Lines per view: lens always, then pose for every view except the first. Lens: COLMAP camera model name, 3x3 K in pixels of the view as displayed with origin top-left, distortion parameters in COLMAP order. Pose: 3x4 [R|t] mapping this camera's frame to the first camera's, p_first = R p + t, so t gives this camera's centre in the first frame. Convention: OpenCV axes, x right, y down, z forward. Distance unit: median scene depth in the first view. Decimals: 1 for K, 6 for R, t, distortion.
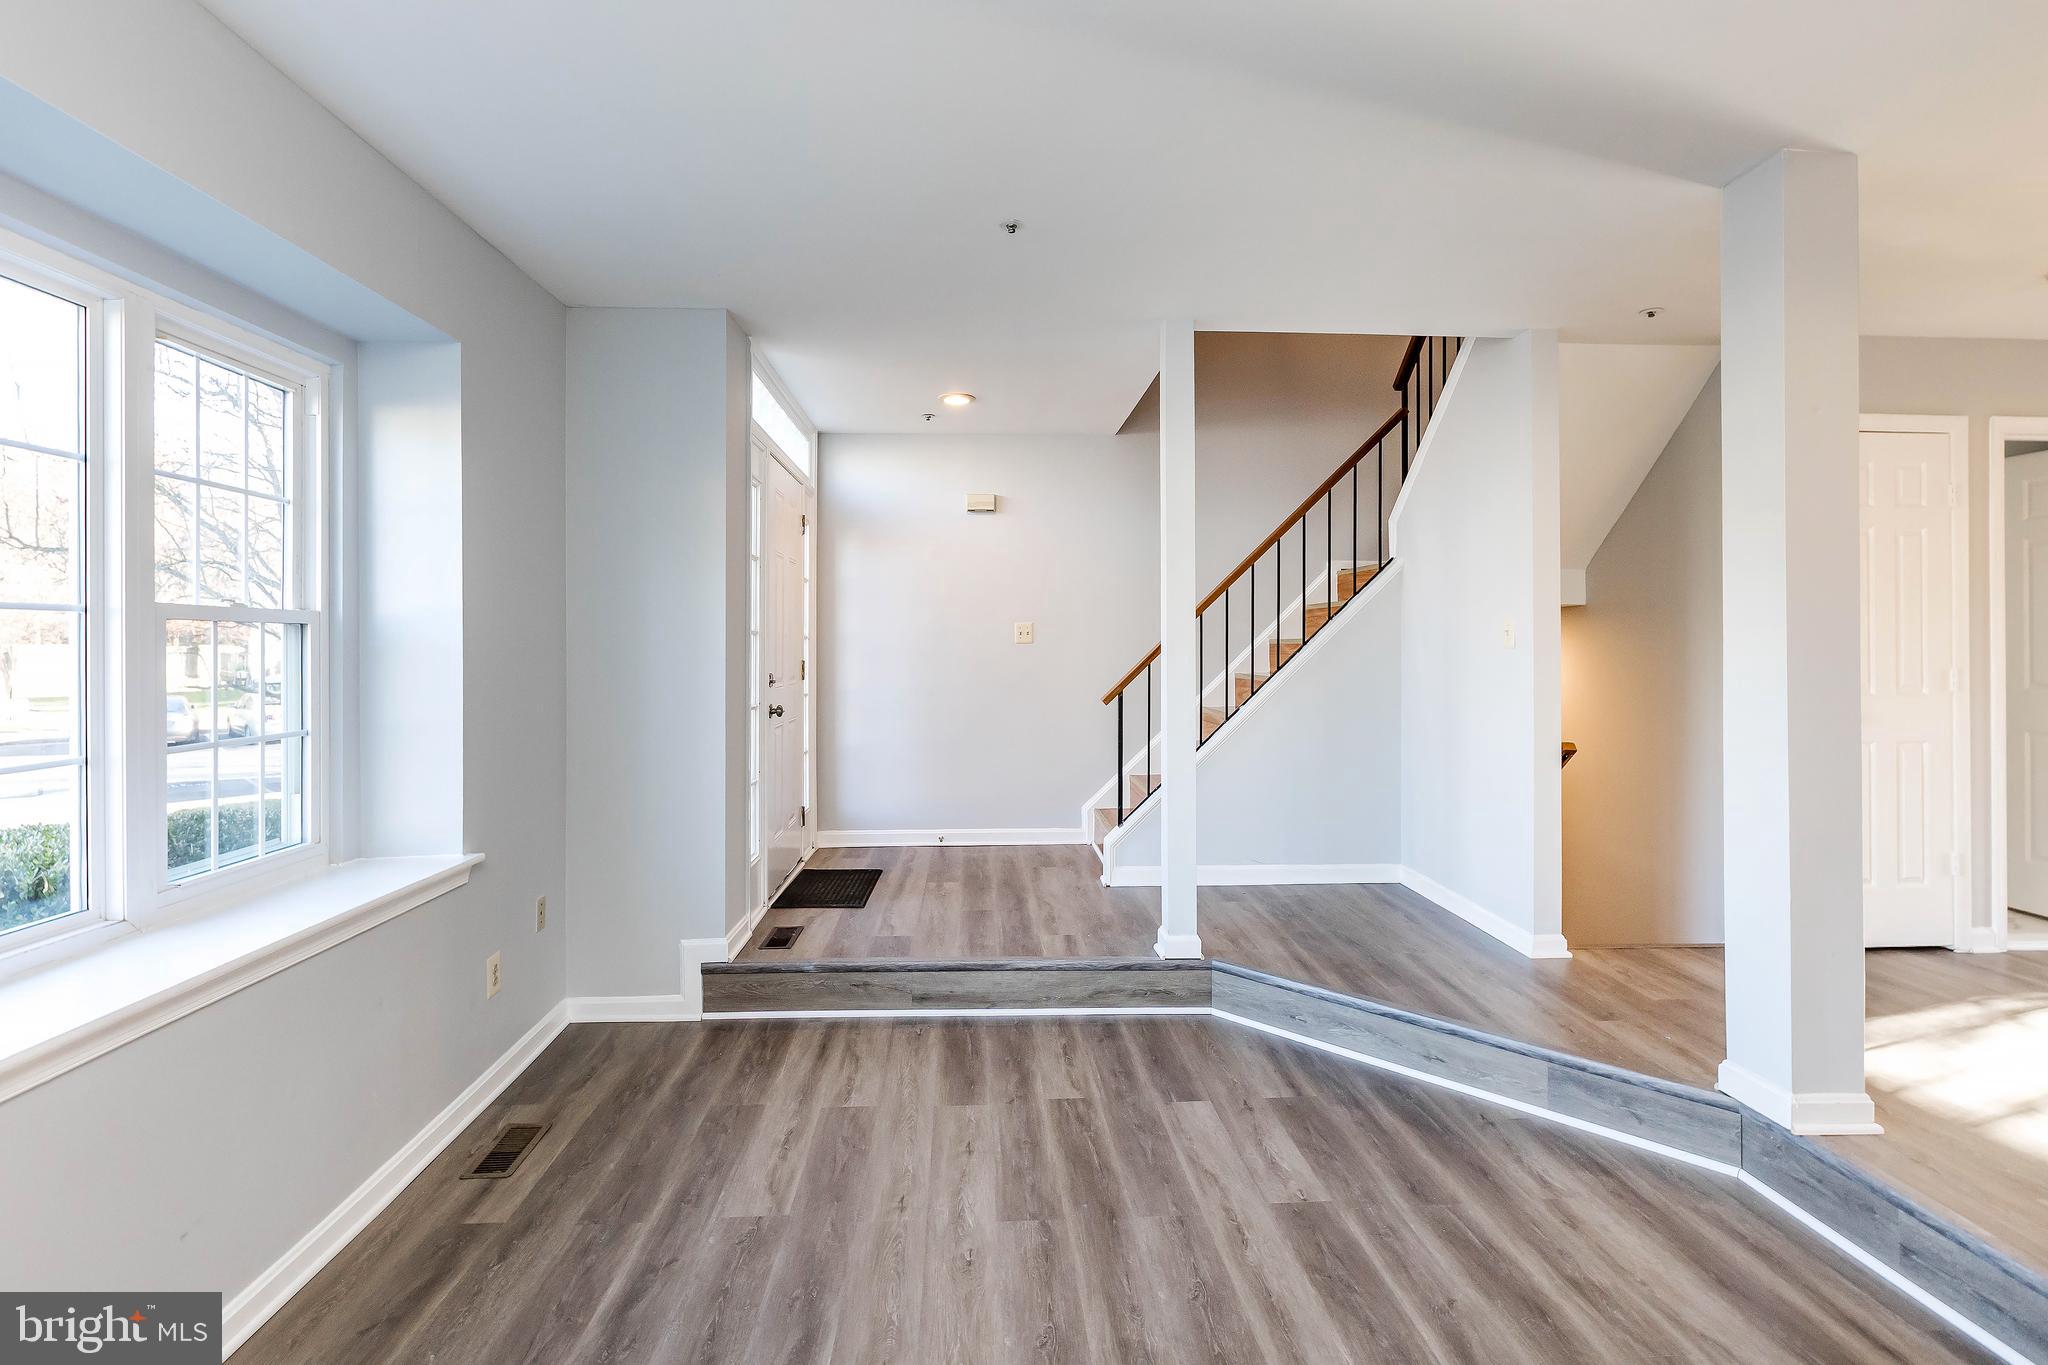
lens RADIAL K [[1000.4, 0, 996.7], [0, 1000.4, 632.8], [0, 0, 1]] dist [0.008003, -0.003584]
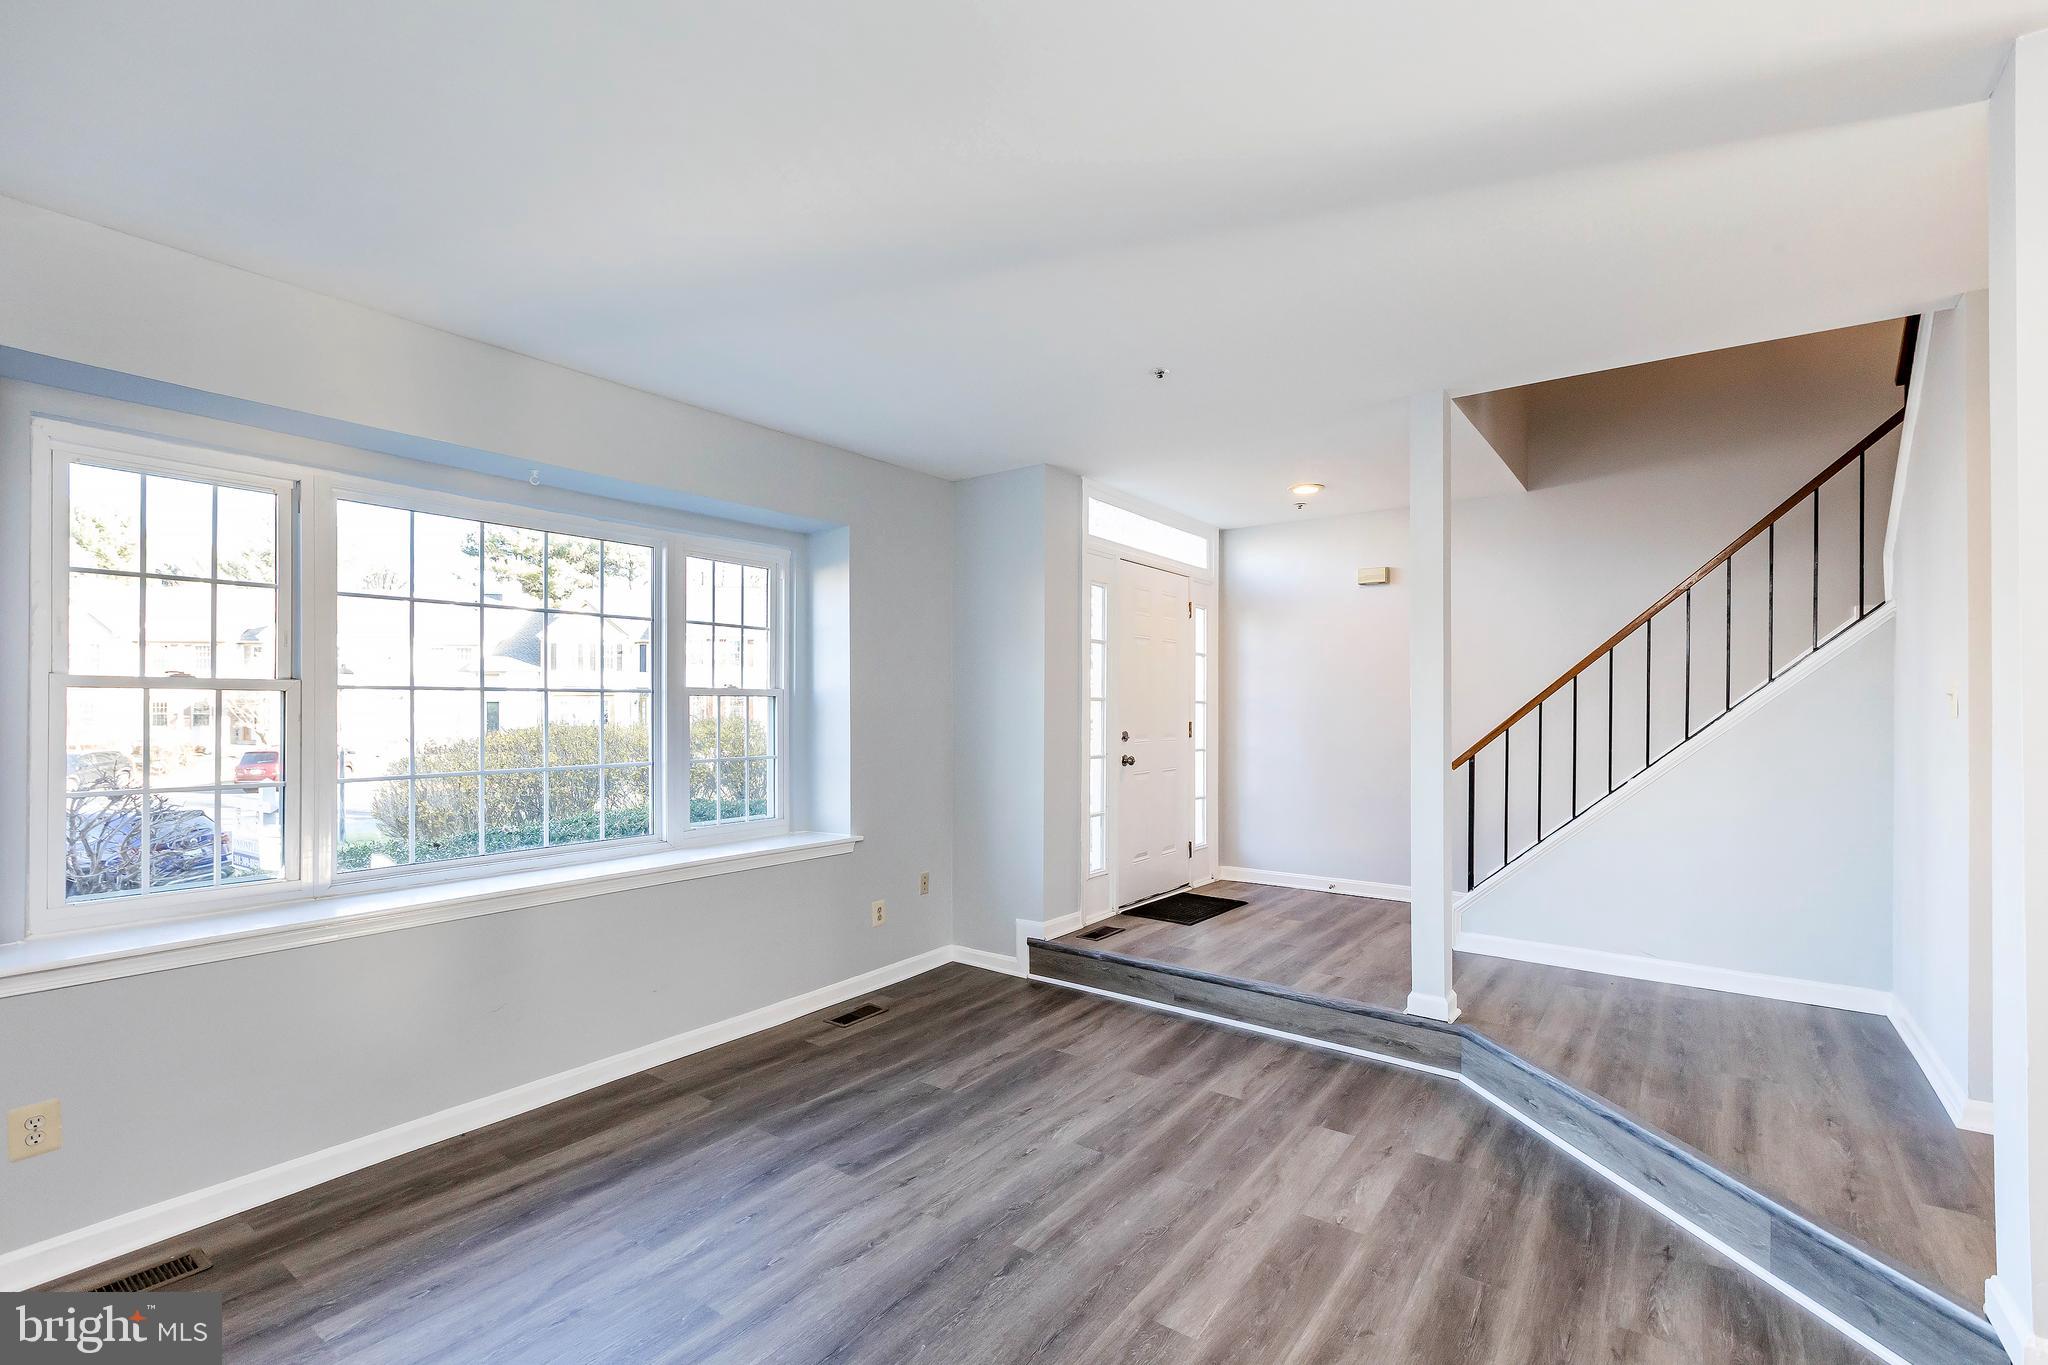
lens RADIAL K [[918.9, 0, 1007.2], [0, 918.9, 688.6], [0, 0, 1]] dist [0.002378, -0.000165]
pose [[0.758271, -0.012352, -0.651823, 0.550811], [0.005809, 0.999909, -0.012190, -0.000667], [0.651914, 0.005456, 0.758273, 0.011152]]
